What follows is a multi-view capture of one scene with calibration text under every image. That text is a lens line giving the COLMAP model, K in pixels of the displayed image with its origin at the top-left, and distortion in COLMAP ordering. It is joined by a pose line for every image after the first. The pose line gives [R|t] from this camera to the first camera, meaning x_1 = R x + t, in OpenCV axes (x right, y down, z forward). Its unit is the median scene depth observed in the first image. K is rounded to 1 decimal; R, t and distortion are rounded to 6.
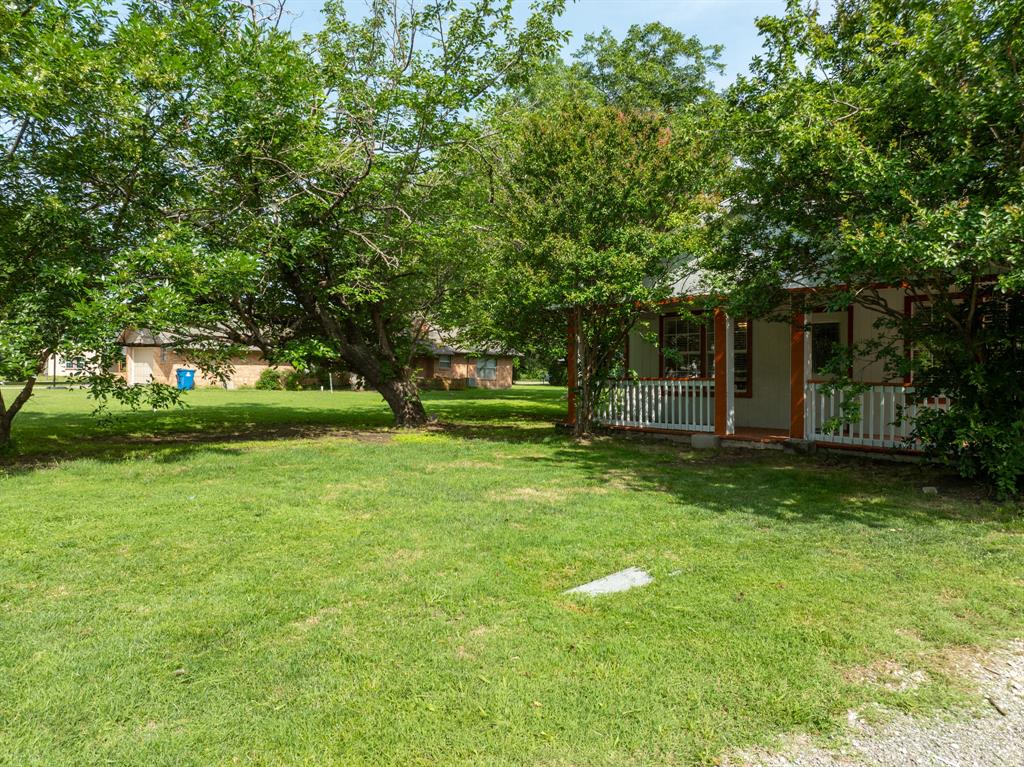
lens RADIAL K [[727.7, 0, 514.8], [0, 727.7, 380.4], [0, 0, 1]] dist [-0.051868, 0.025108]
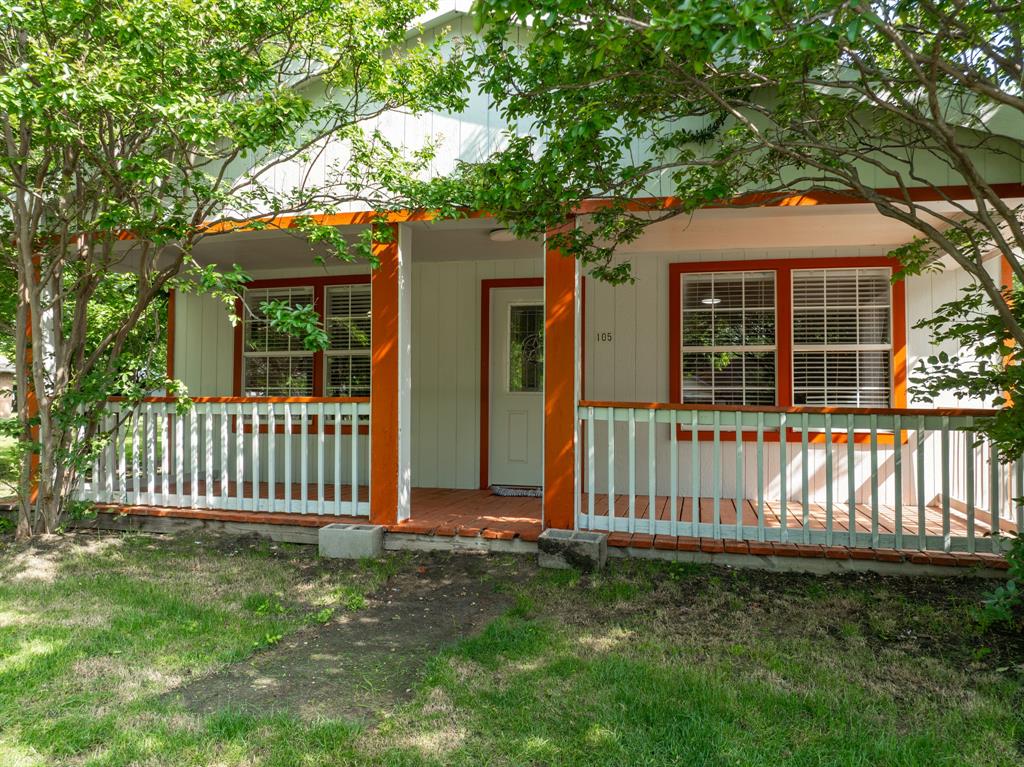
lens RADIAL K [[727.7, 0, 514.8], [0, 727.7, 380.4], [0, 0, 1]] dist [-0.051868, 0.025108]
pose [[0.831842, 0.009085, 0.554938, 0.094050], [0.005099, 0.999699, -0.024010, -0.002370], [-0.554989, 0.022802, 0.831545, 0.540828]]
